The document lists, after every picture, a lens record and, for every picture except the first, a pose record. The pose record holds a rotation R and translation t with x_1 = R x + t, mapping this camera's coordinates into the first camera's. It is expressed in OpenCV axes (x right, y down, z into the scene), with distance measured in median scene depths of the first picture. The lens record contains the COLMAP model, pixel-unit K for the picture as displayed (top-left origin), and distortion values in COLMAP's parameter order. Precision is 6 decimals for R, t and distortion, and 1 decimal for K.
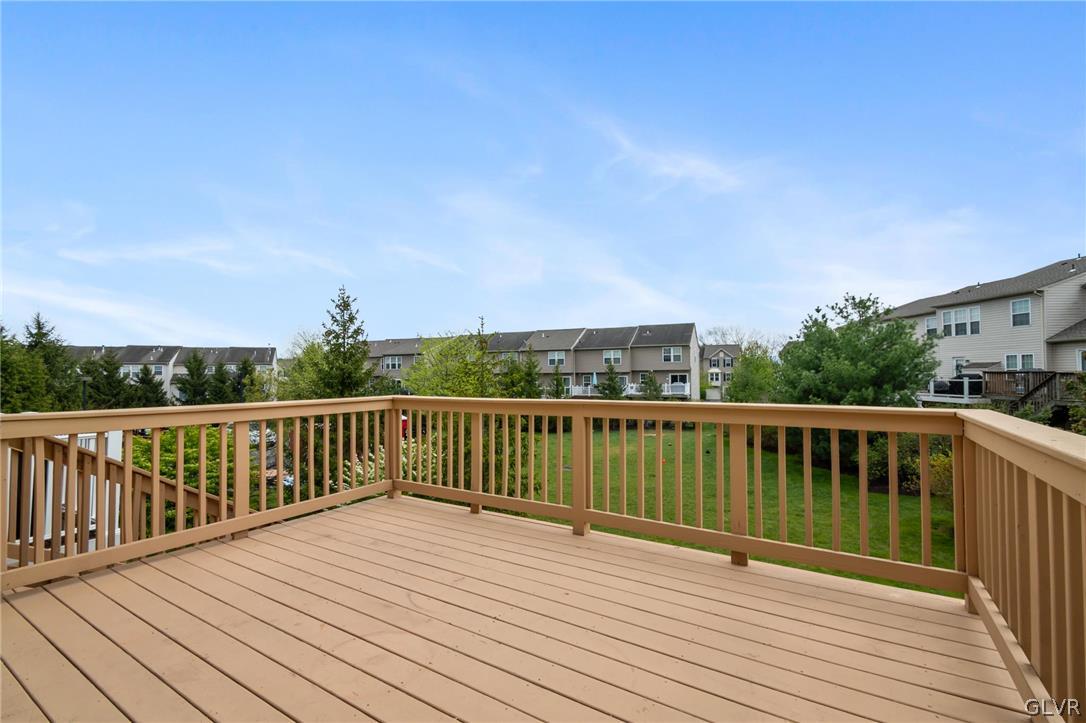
lens RADIAL K [[494.5, 0, 545.1], [0, 494.5, 365.6], [0, 0, 1]] dist [-0.000712, -0.001805]
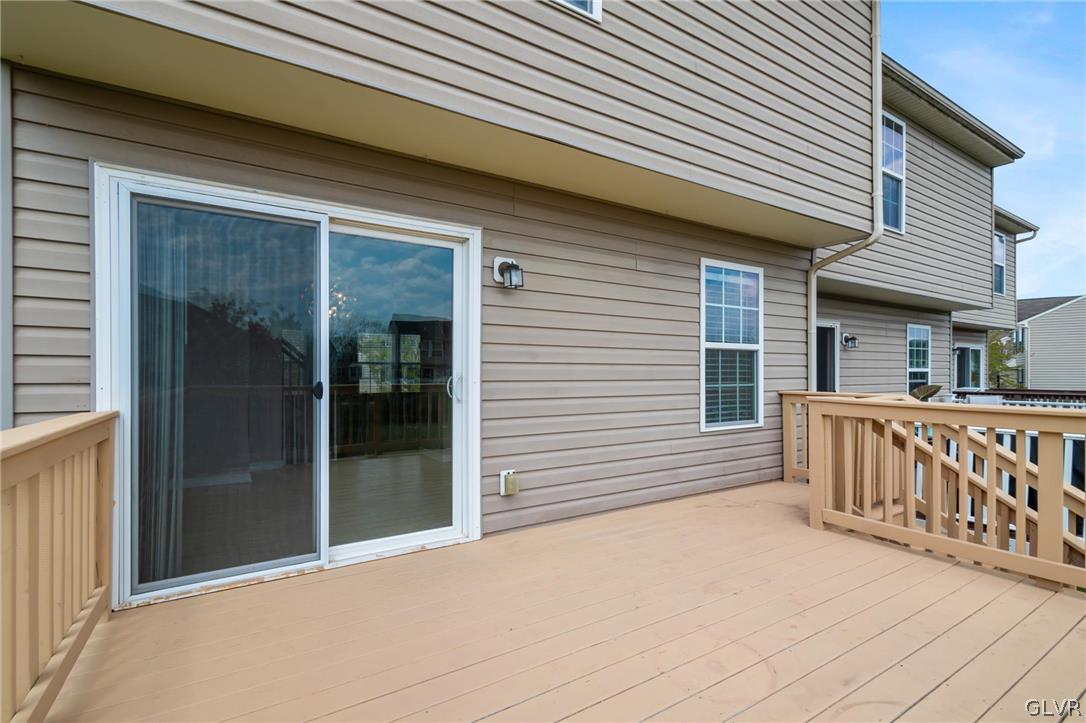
lens RADIAL K [[494.5, 0, 543.2], [0, 494.5, 367.8], [0, 0, 1]] dist [-0.000712, -0.001805]
pose [[-0.443738, -0.002575, -0.896153, 0.376349], [0.014593, 0.999843, -0.010099, 0.012455], [0.896038, -0.017559, -0.443631, 0.643246]]
